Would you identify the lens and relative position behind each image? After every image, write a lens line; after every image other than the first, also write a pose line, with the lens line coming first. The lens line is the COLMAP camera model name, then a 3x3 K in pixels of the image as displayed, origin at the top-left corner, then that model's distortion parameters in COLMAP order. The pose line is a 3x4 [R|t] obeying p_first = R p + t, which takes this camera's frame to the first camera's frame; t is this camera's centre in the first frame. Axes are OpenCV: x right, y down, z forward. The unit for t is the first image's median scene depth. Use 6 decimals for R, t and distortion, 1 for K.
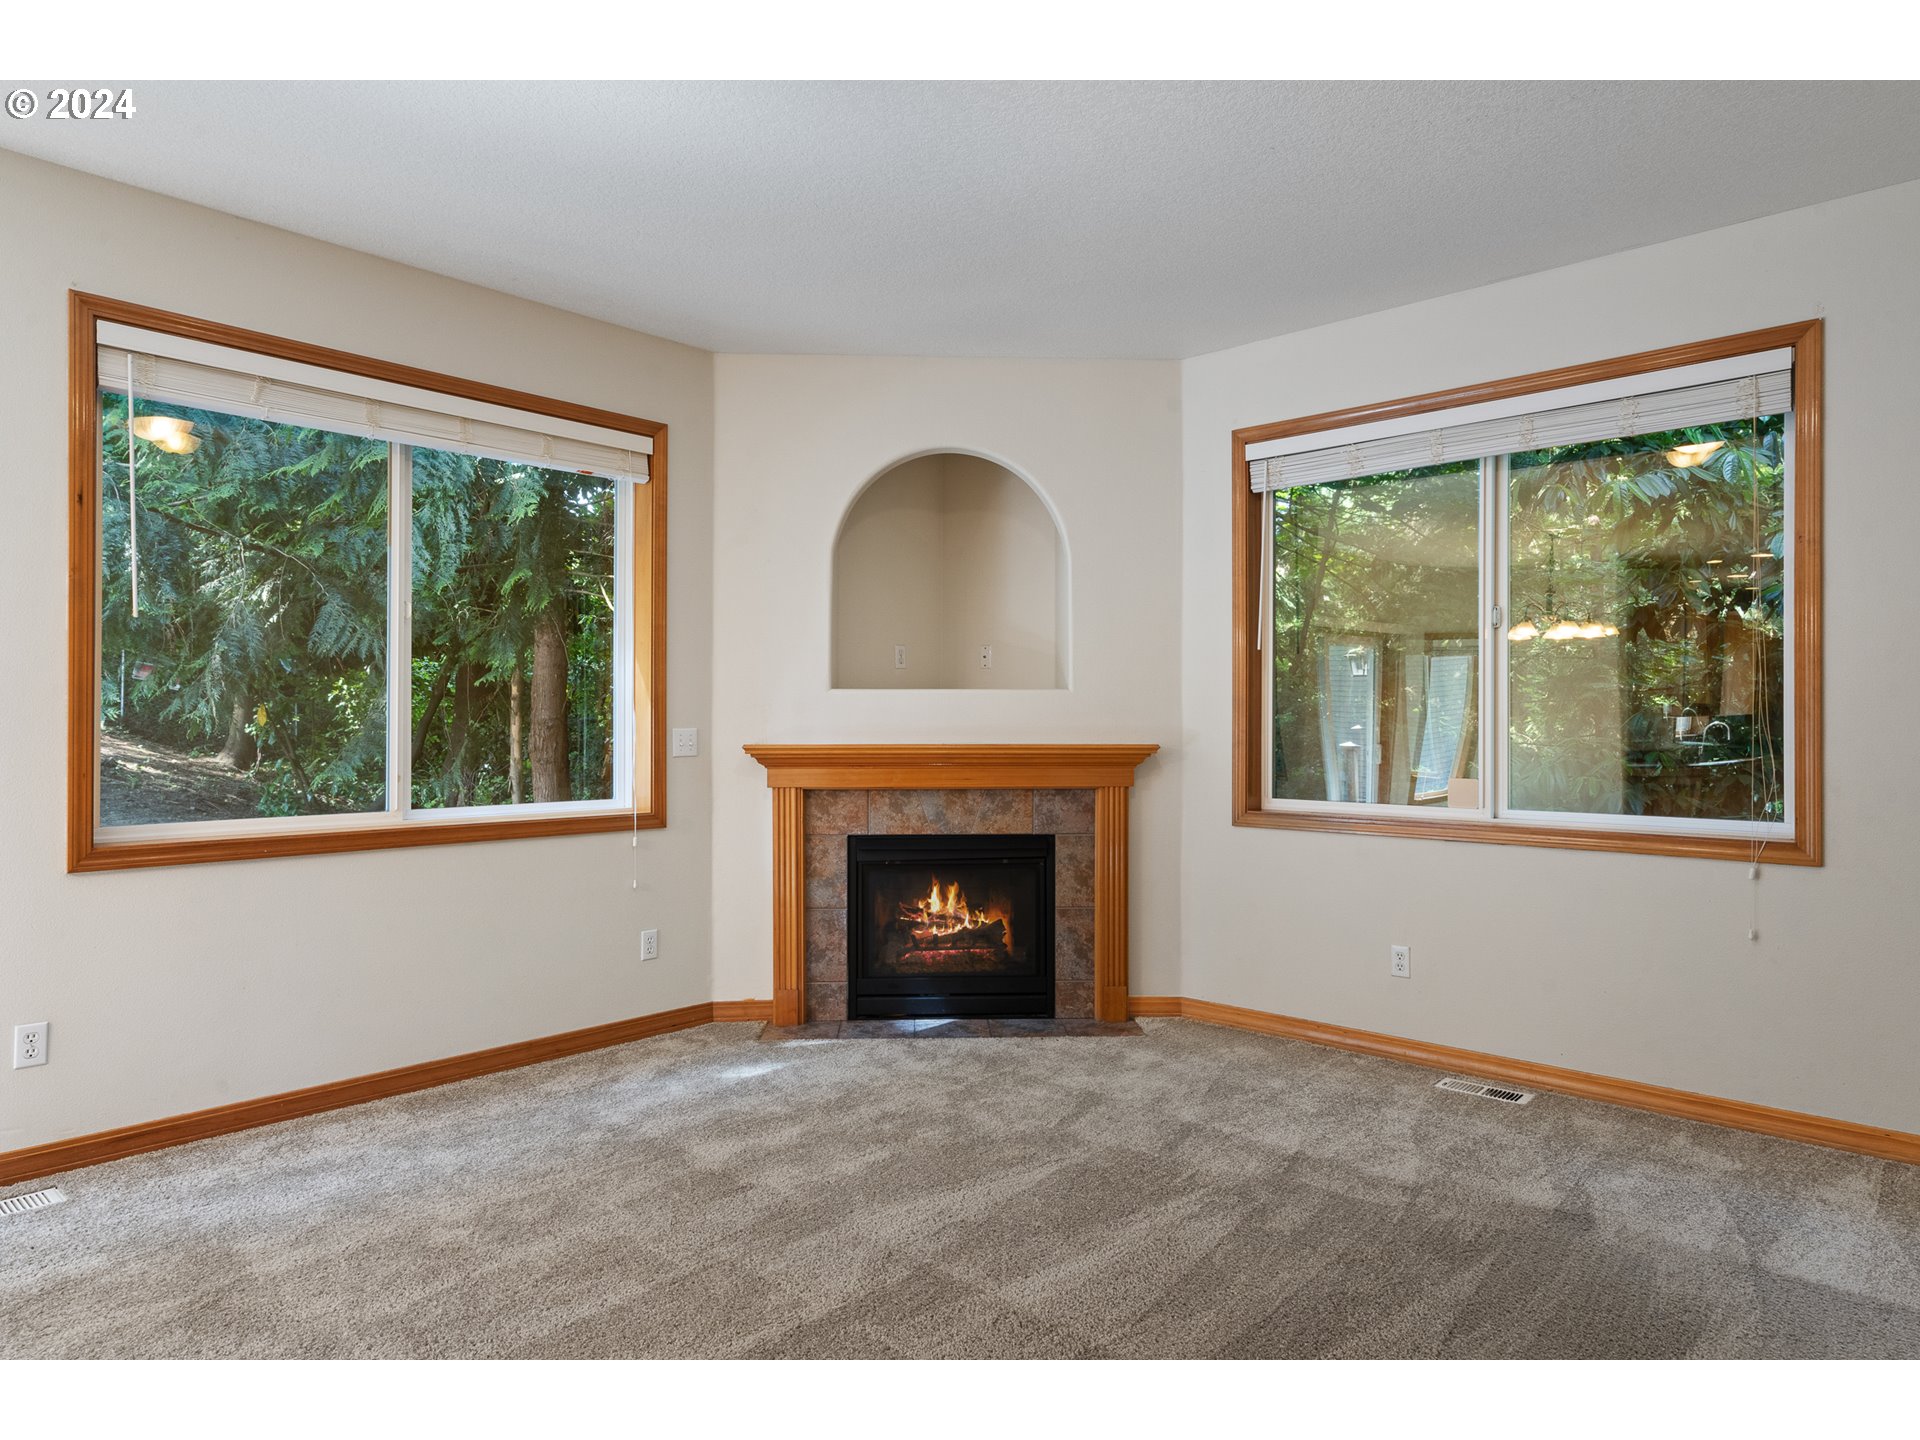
lens RADIAL K [[1150.7, 0, 953.3], [0, 1150.7, 718.9], [0, 0, 1]] dist [0.005411, 0.003242]
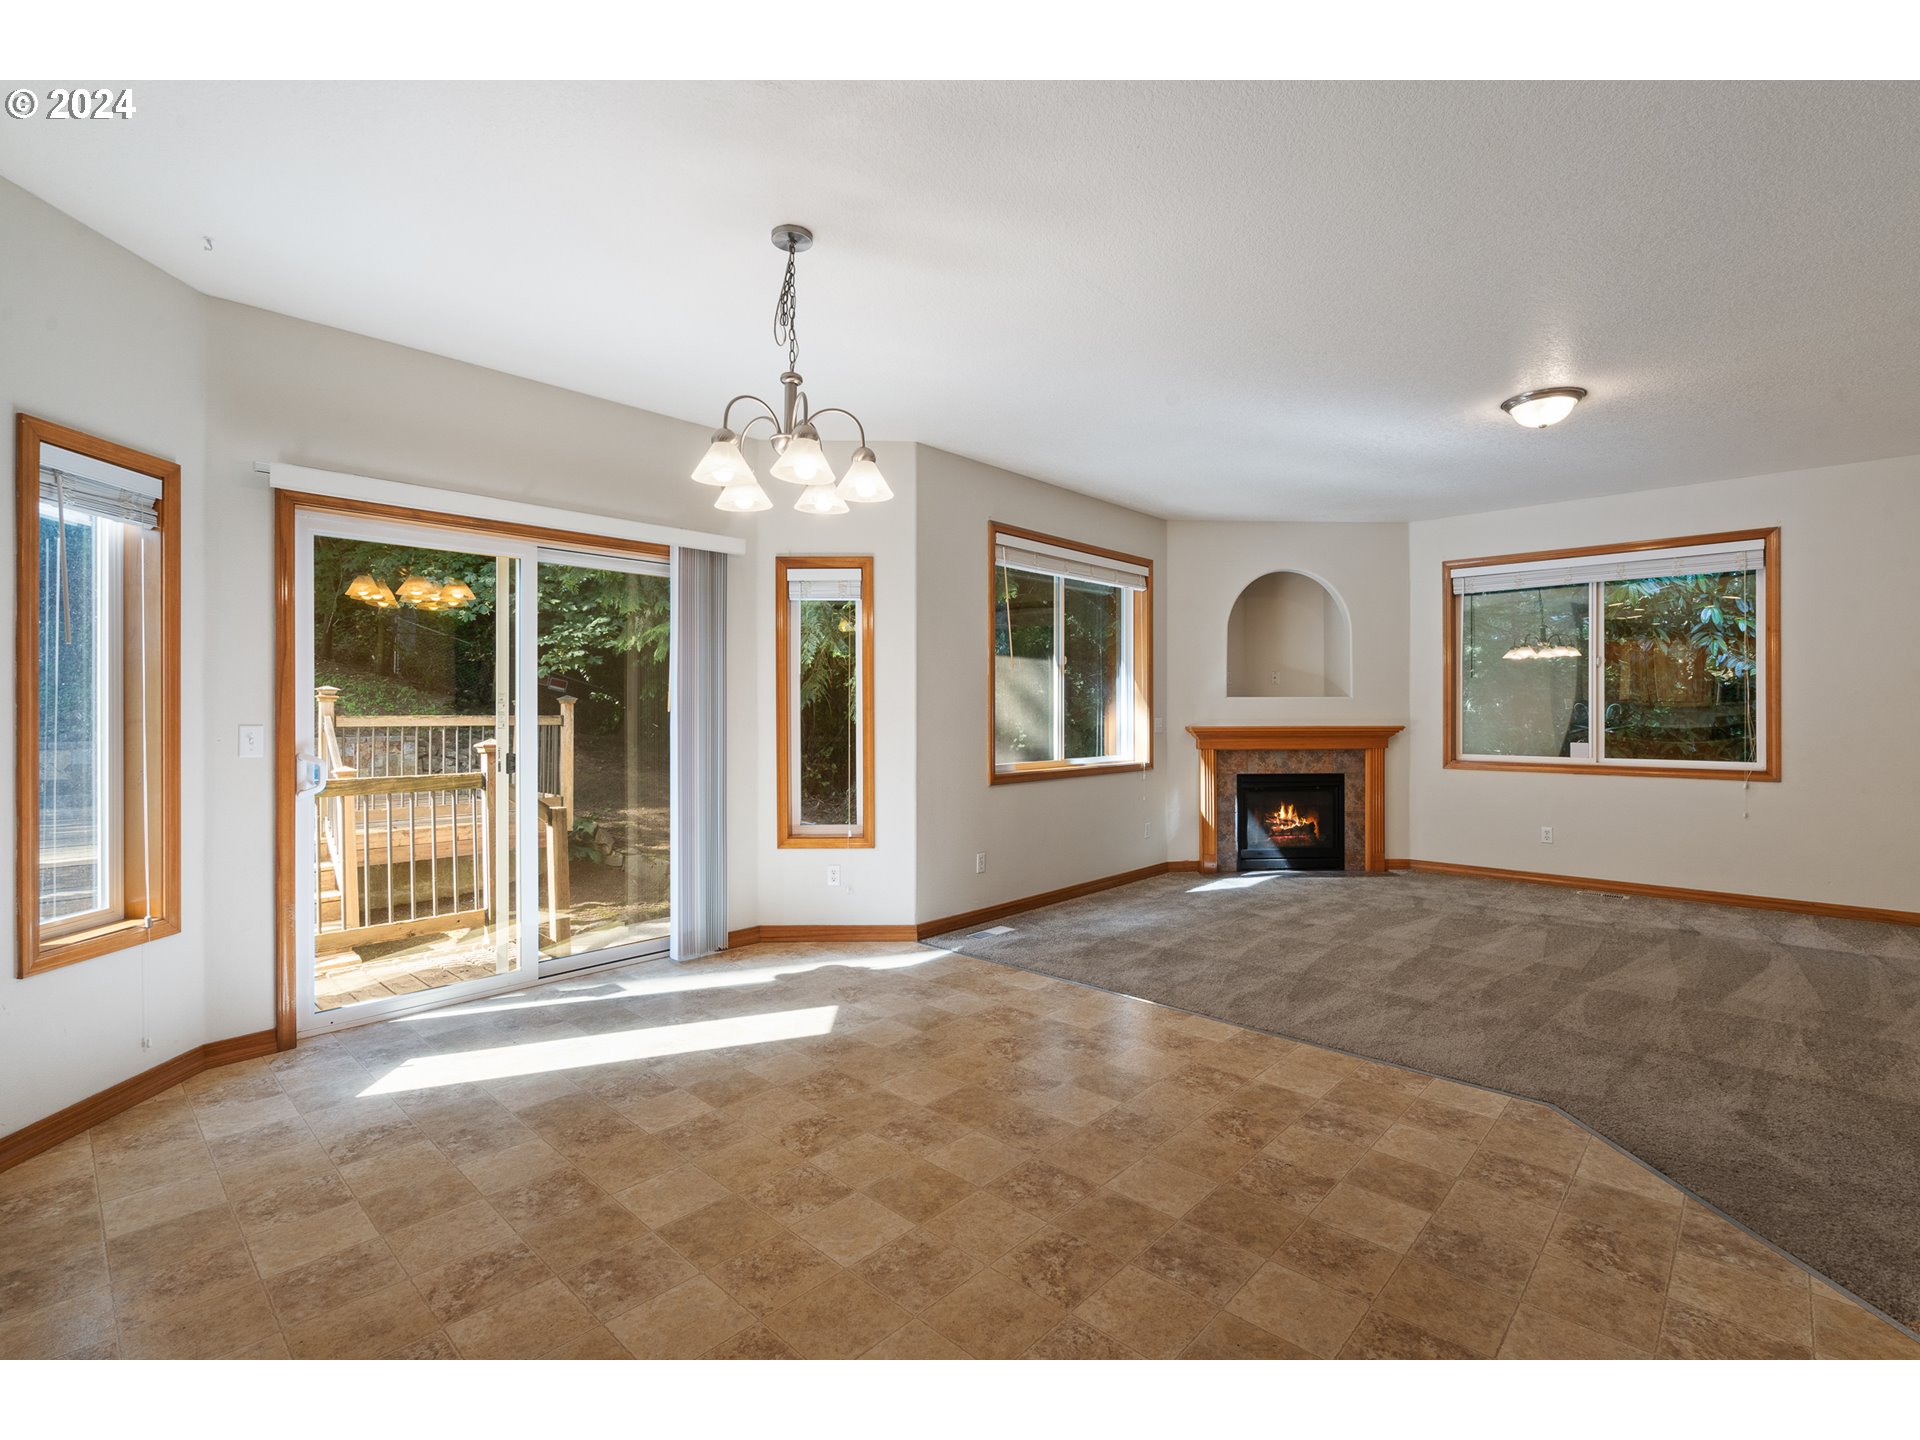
lens RADIAL K [[869.0, 0, 964.0], [0, 869.0, 709.1], [0, 0, 1]] dist [-0.005138, 0.003878]
pose [[0.999996, -0.002626, 0.000925, -0.569036], [0.002623, 0.999991, 0.003262, -0.012790], [-0.000934, -0.003259, 0.999994, -0.453813]]
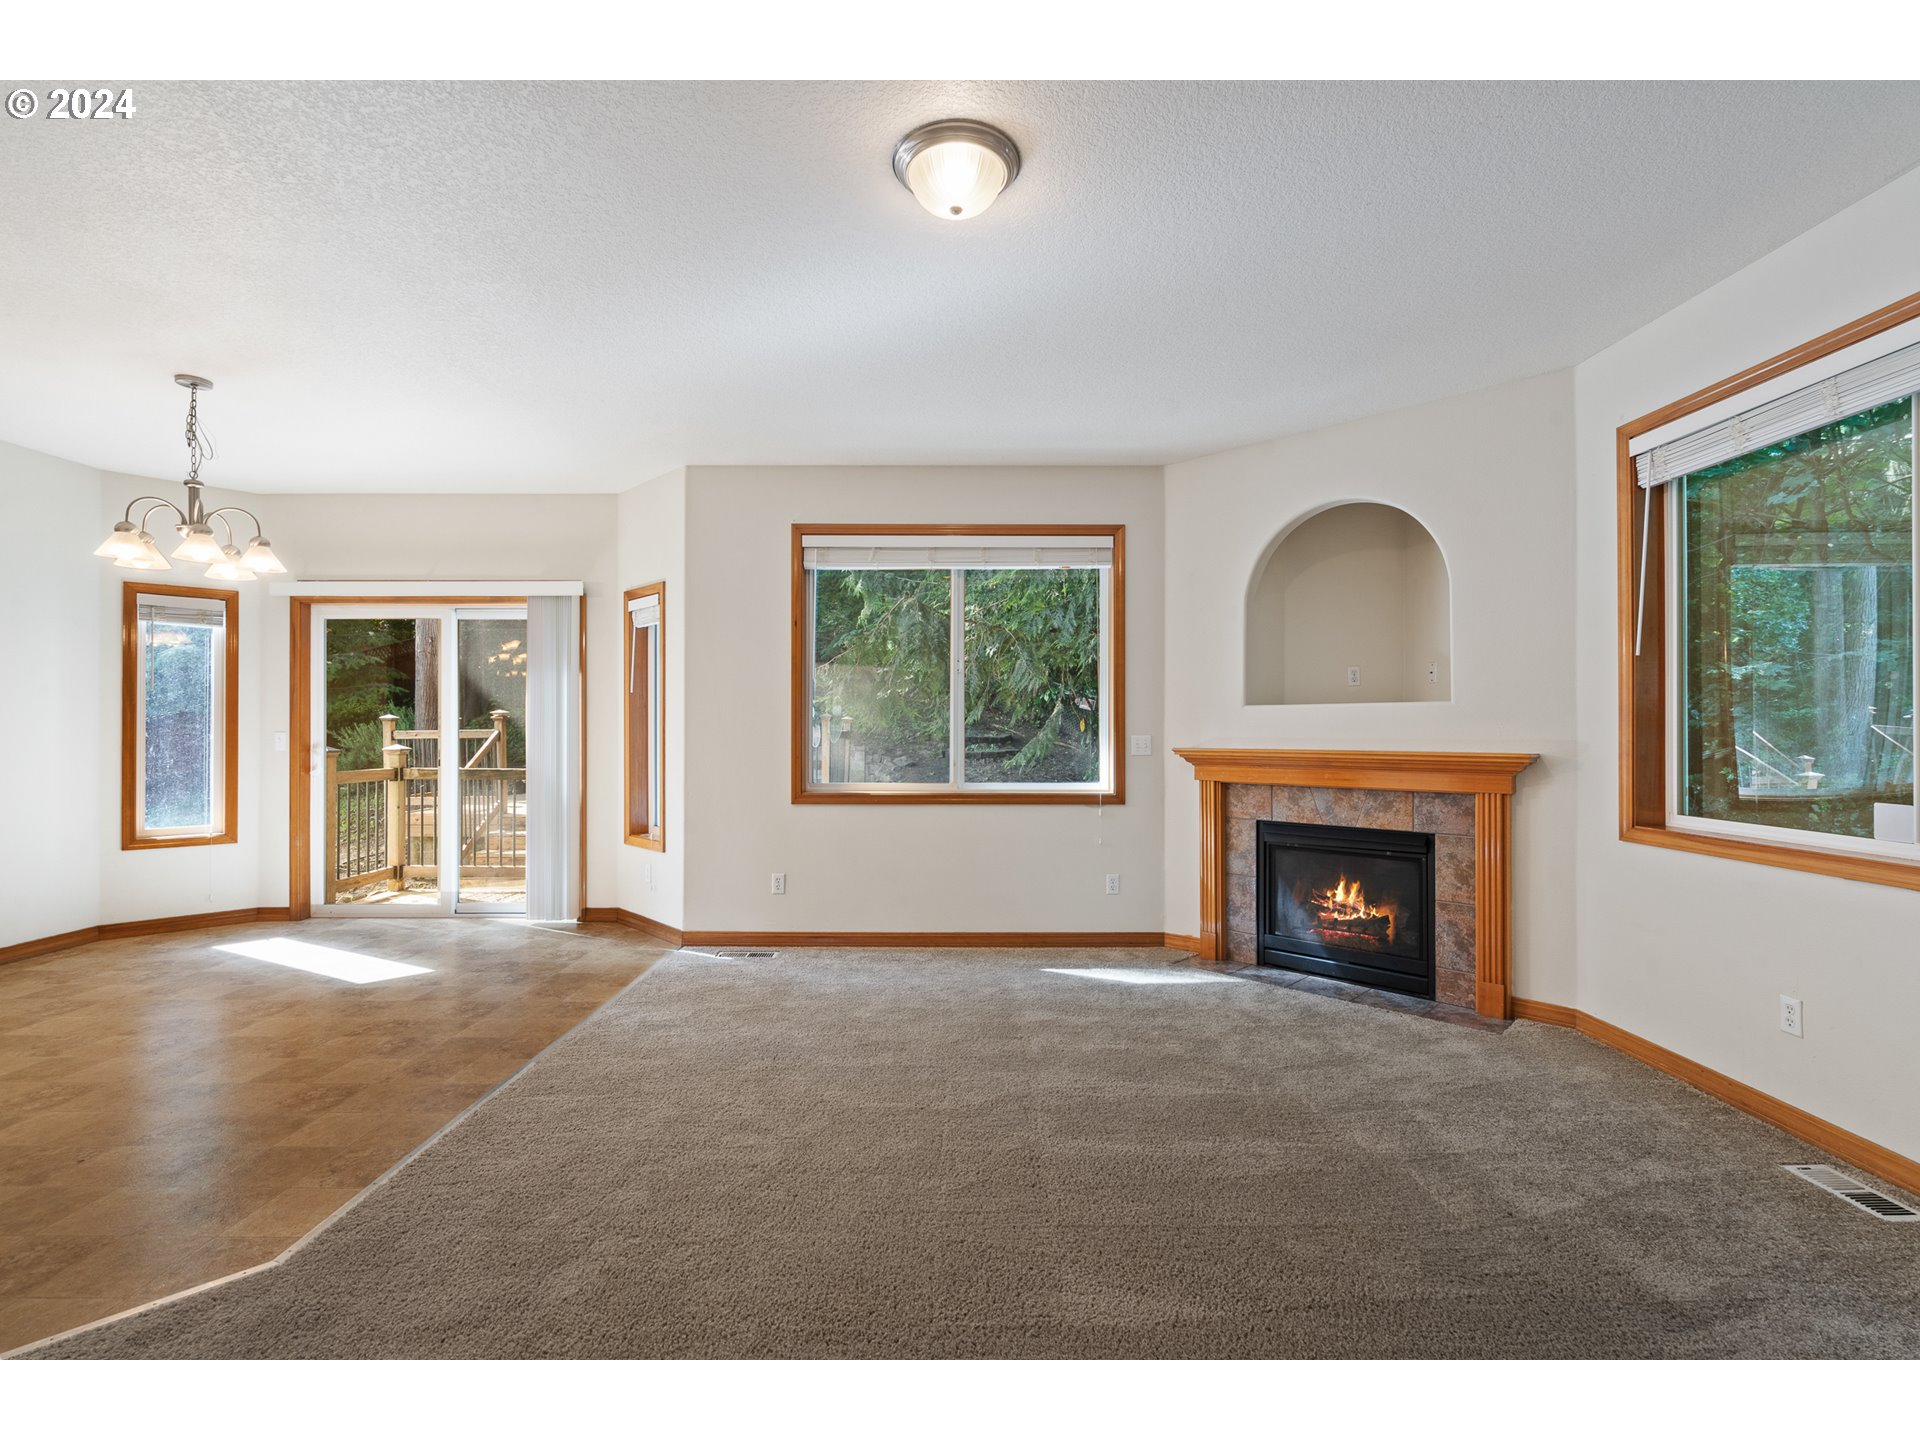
lens RADIAL K [[869.0, 0, 959.6], [0, 869.0, 725.4], [0, 0, 1]] dist [-0.005138, 0.003878]
pose [[0.679467, -0.003508, -0.733698, 0.408890], [0.003255, 0.999993, -0.001767, -0.003341], [0.733699, -0.001187, 0.679474, 0.110401]]
